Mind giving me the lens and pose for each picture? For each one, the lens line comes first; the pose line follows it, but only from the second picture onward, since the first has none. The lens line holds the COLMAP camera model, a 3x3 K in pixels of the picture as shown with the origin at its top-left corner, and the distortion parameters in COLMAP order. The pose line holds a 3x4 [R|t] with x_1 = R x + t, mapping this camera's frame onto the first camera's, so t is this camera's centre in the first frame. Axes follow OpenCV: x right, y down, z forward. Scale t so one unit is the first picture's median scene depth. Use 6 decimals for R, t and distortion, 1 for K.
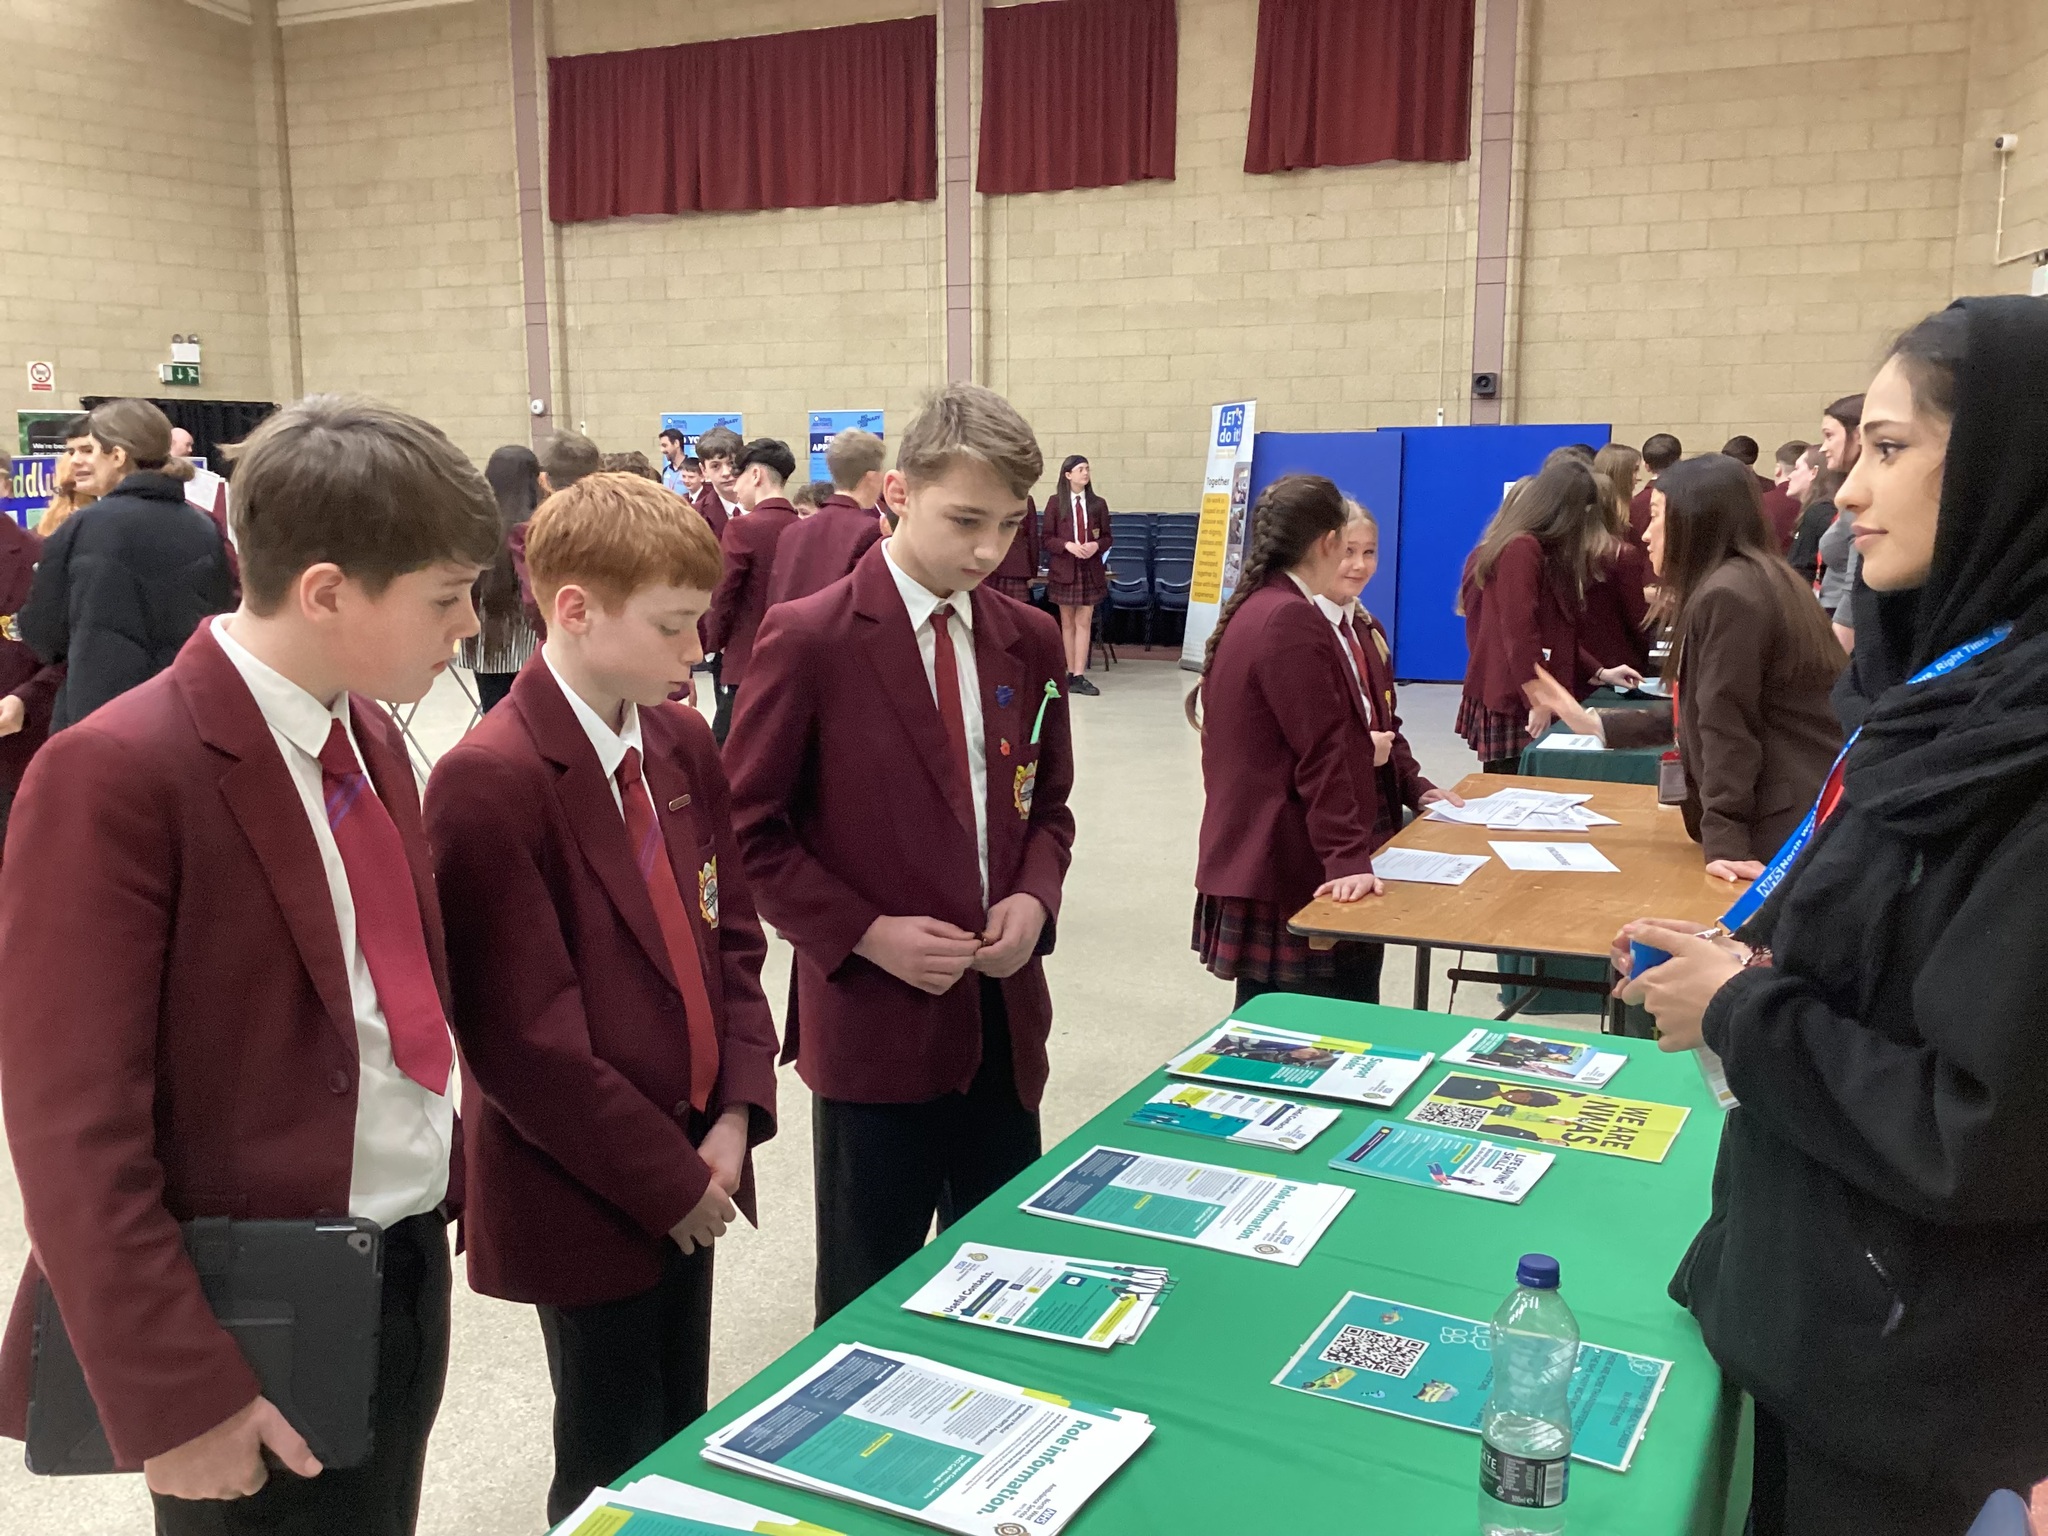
lens RADIAL K [[1853.6, 0, 1010.7], [0, 1853.6, 767.4], [0, 0, 1]] dist [0.112579, -0.224781]
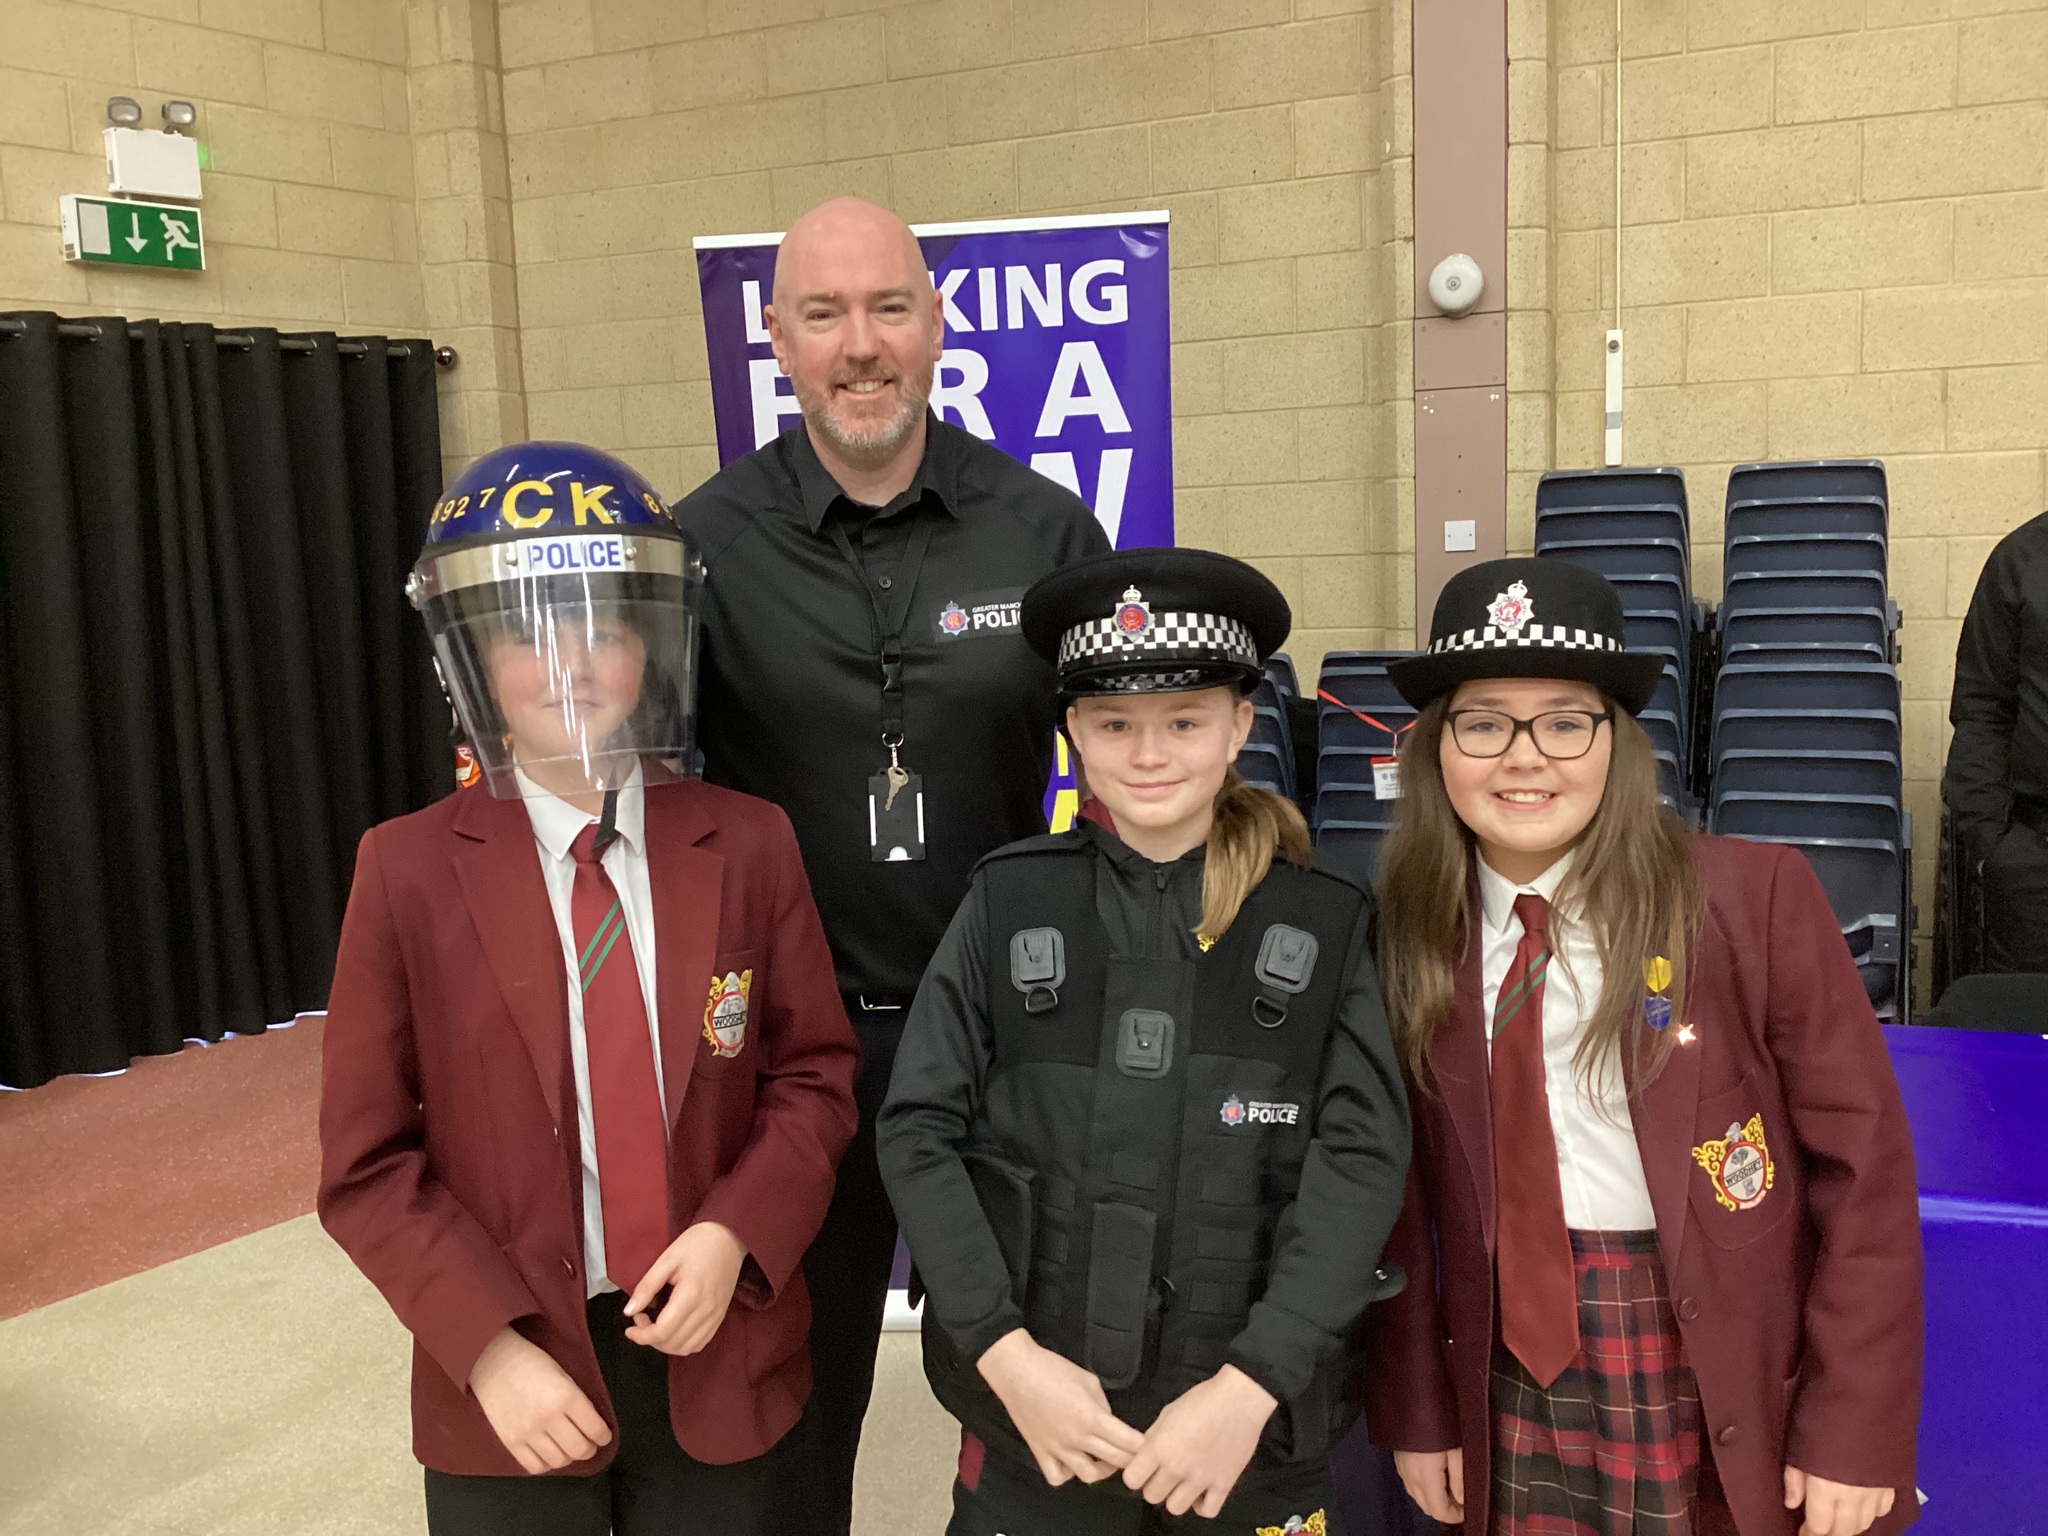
lens RADIAL K [[1842.7, 0, 1026.5], [0, 1842.7, 775.7], [0, 0, 1]] dist [0.070856, -0.125486]
pose [[0.998369, -0.041587, 0.039111, -0.333256], [0.042510, 0.998829, -0.023079, -0.118122], [-0.038106, 0.024704, 0.998968, 0.740788]]
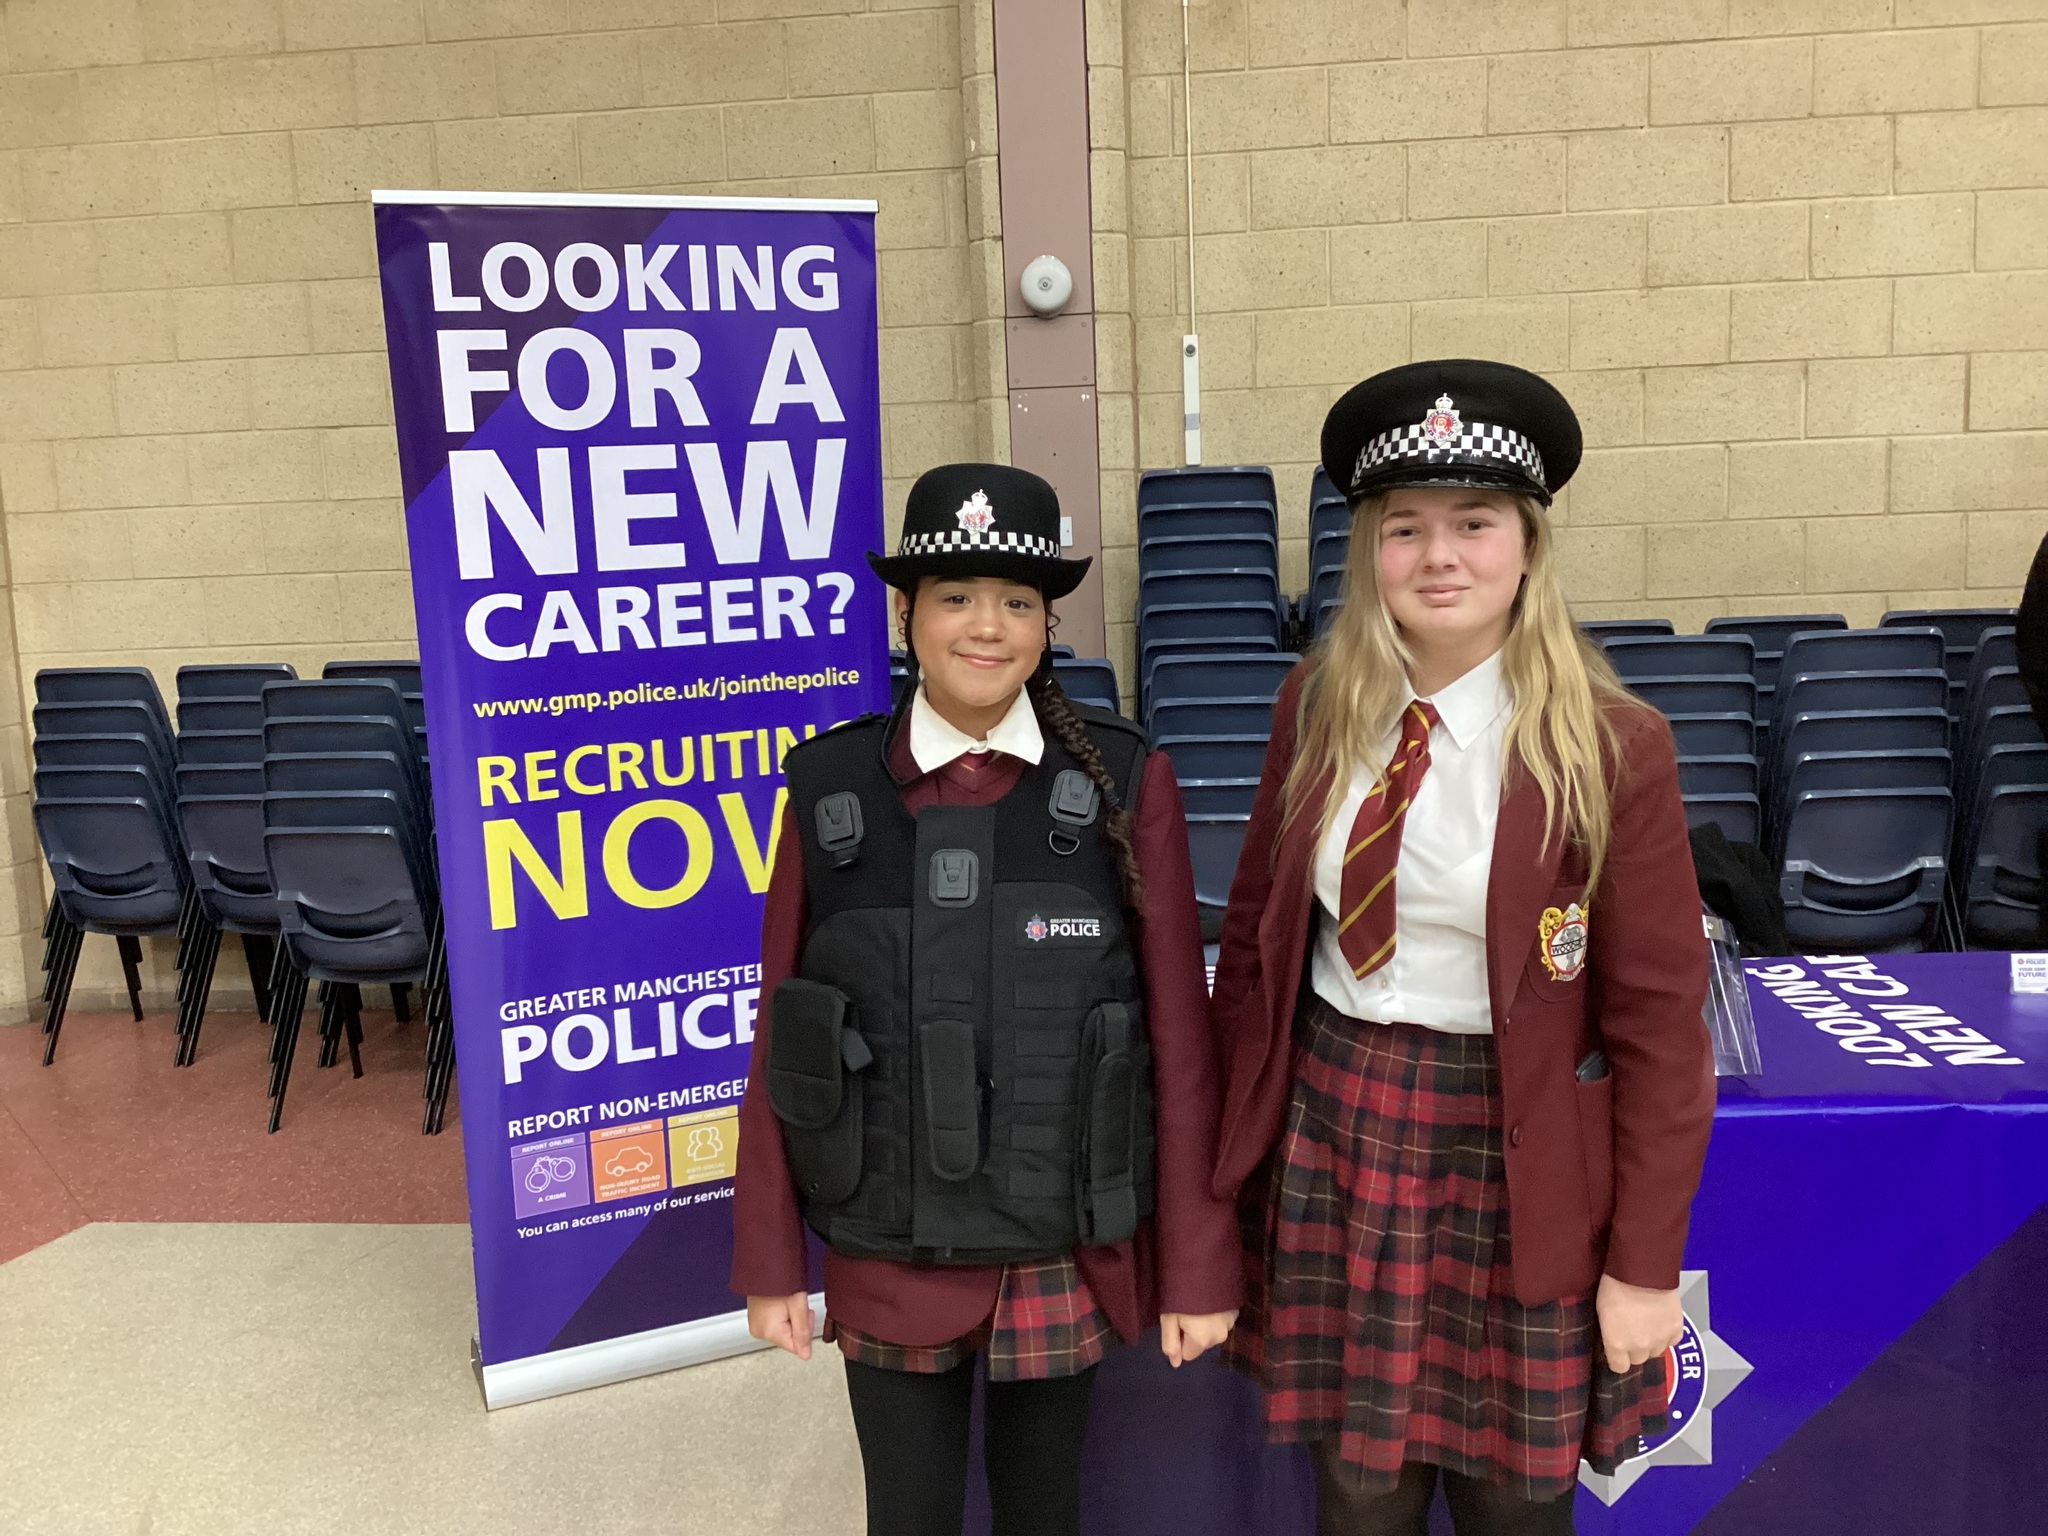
lens RADIAL K [[1863.9, 0, 990.3], [0, 1863.9, 765.3], [0, 0, 1]] dist [0.142797, -0.300341]
pose [[0.943044, -0.080457, 0.322792, -0.361291], [0.089529, 0.995895, -0.013330, -0.119377], [-0.320394, 0.041470, 0.946376, 0.748881]]
